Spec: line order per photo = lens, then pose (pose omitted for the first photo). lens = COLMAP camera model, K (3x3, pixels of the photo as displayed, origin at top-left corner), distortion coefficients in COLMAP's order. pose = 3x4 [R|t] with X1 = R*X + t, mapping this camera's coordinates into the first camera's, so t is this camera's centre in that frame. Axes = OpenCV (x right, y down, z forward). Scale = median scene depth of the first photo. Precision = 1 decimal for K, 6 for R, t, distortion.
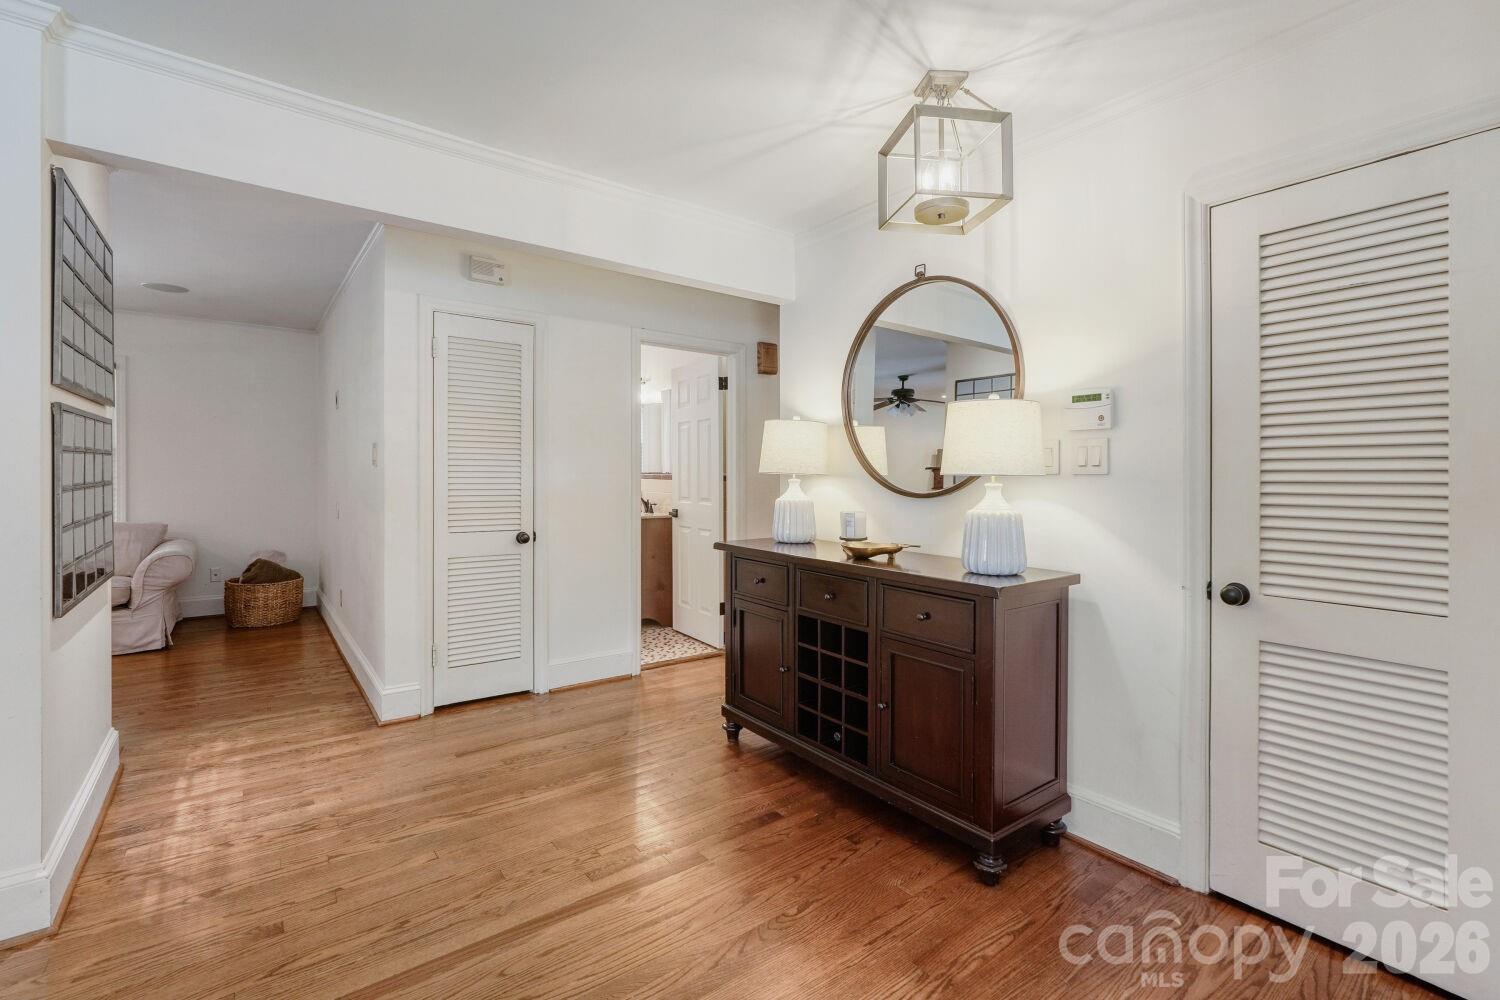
lens RADIAL K [[664.6, 0, 779.7], [0, 664.6, 473.6], [0, 0, 1]] dist [-0.014485, 0.003517]
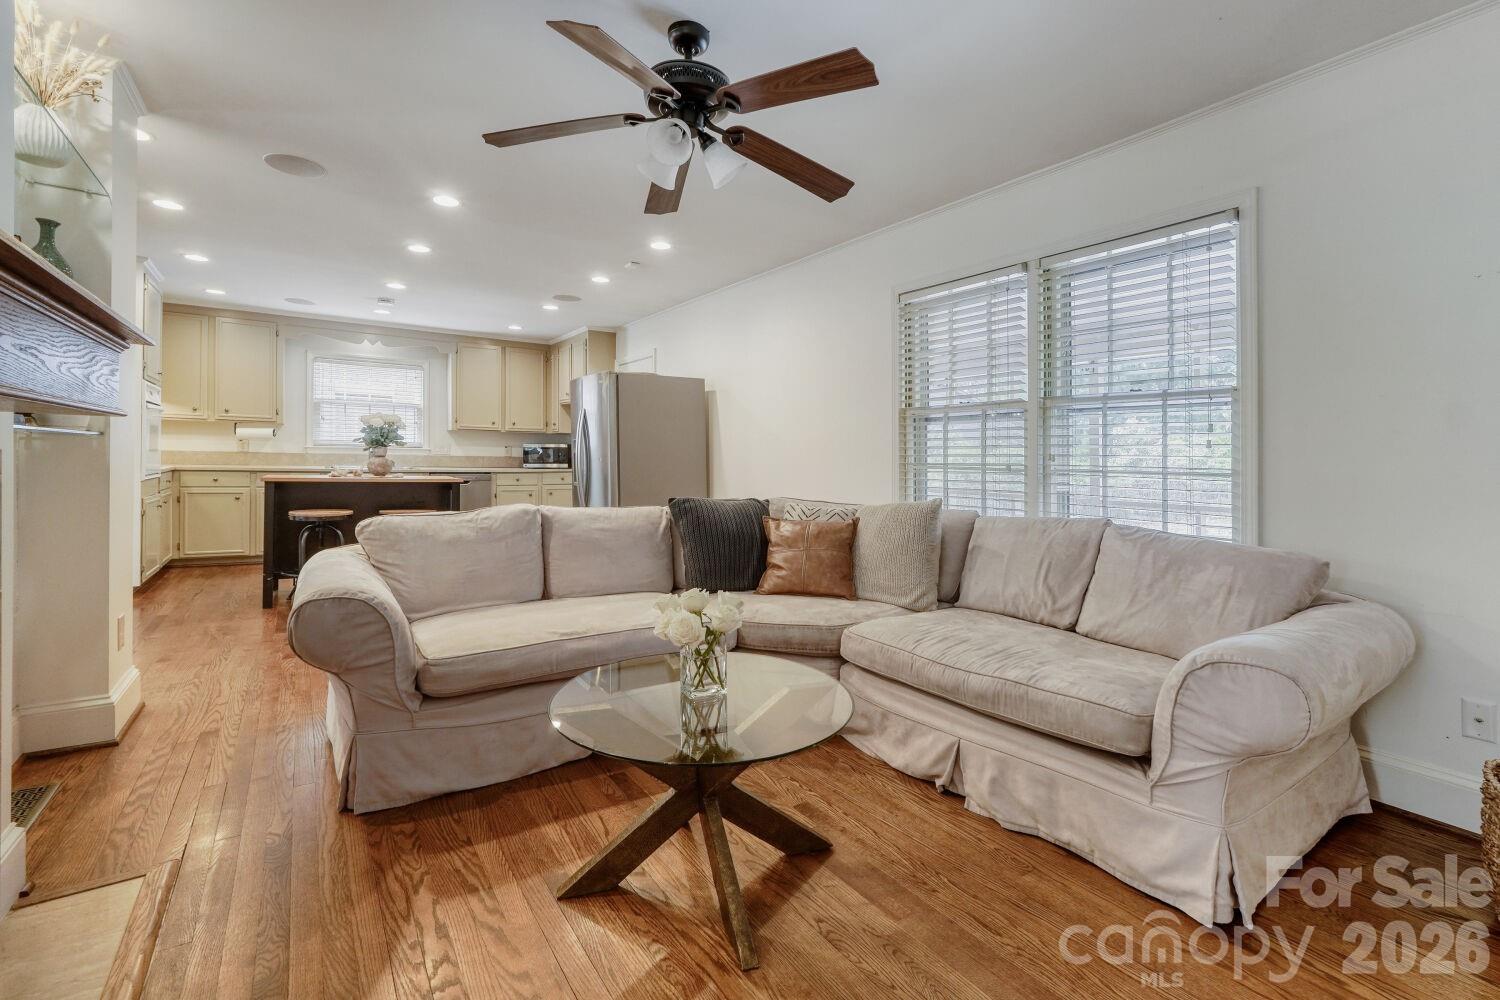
lens RADIAL K [[664.6, 0, 765.6], [0, 664.6, 459.2], [0, 0, 1]] dist [-0.014485, 0.003517]
pose [[-0.050714, -0.017502, -0.998560, -1.064988], [-0.022382, 0.999615, -0.016384, 0.057483], [0.998462, 0.021519, -0.051086, 1.436619]]
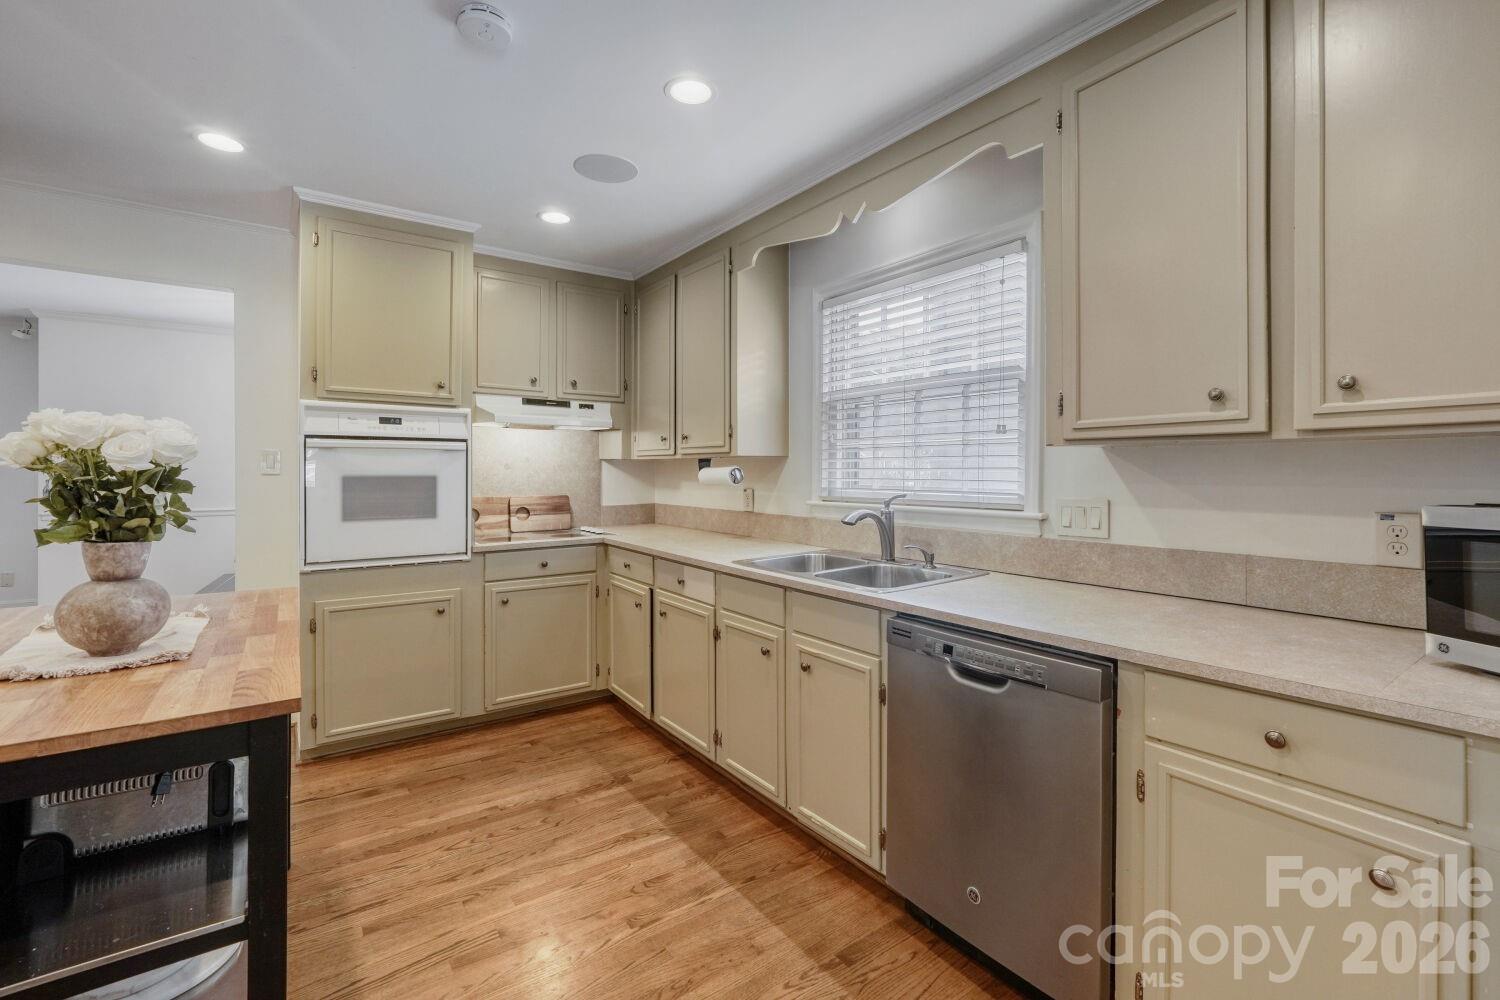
lens RADIAL K [[664.6, 0, 759.6], [0, 664.6, 473.4], [0, 0, 1]] dist [-0.014485, 0.003517]
pose [[-0.998959, -0.019577, 0.041204, -3.813179], [-0.019351, 0.999795, 0.005898, -0.063459], [-0.041311, 0.005094, -0.999133, 0.587907]]
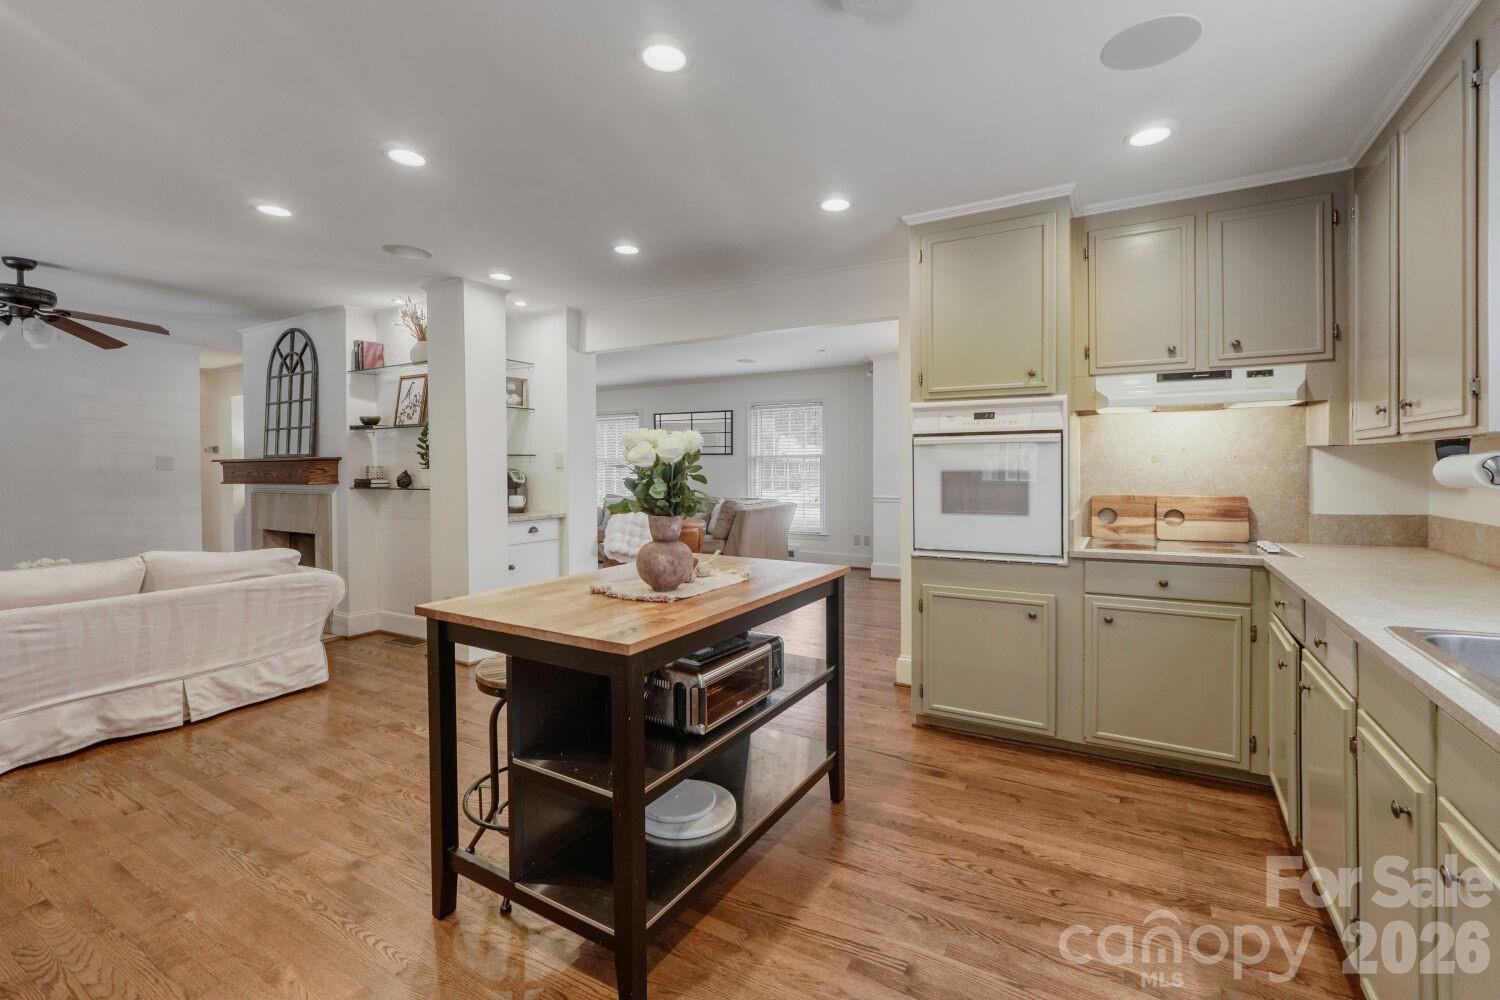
lens RADIAL K [[664.6, 0, 743.6], [0, 664.6, 475.4], [0, 0, 1]] dist [-0.014485, 0.003517]
pose [[-0.359468, -0.025664, 0.932804, -4.072199], [0.002470, 0.999592, 0.028453, -0.066178], [-0.933154, 0.012532, -0.359258, 0.245140]]
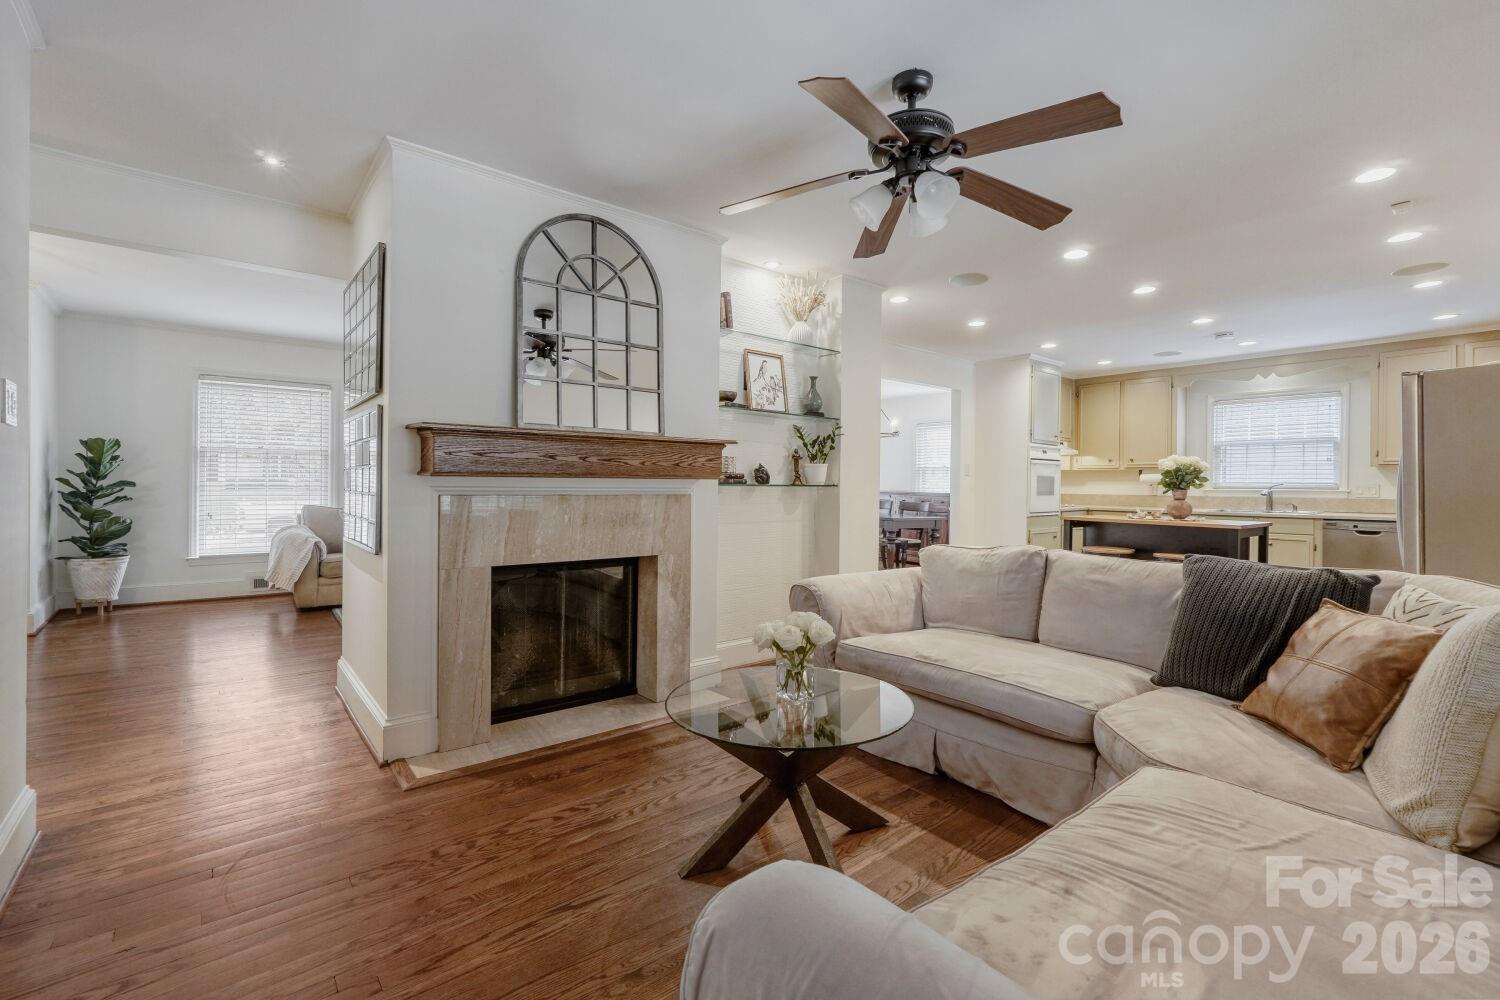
lens RADIAL K [[664.6, 0, 749.3], [0, 664.6, 490.1], [0, 0, 1]] dist [-0.014485, 0.003517]
pose [[-0.999416, -0.025965, -0.022193, -1.732819], [-0.026184, 0.999611, 0.009619, 0.028490], [0.021934, 0.010195, -0.999707, 2.210271]]
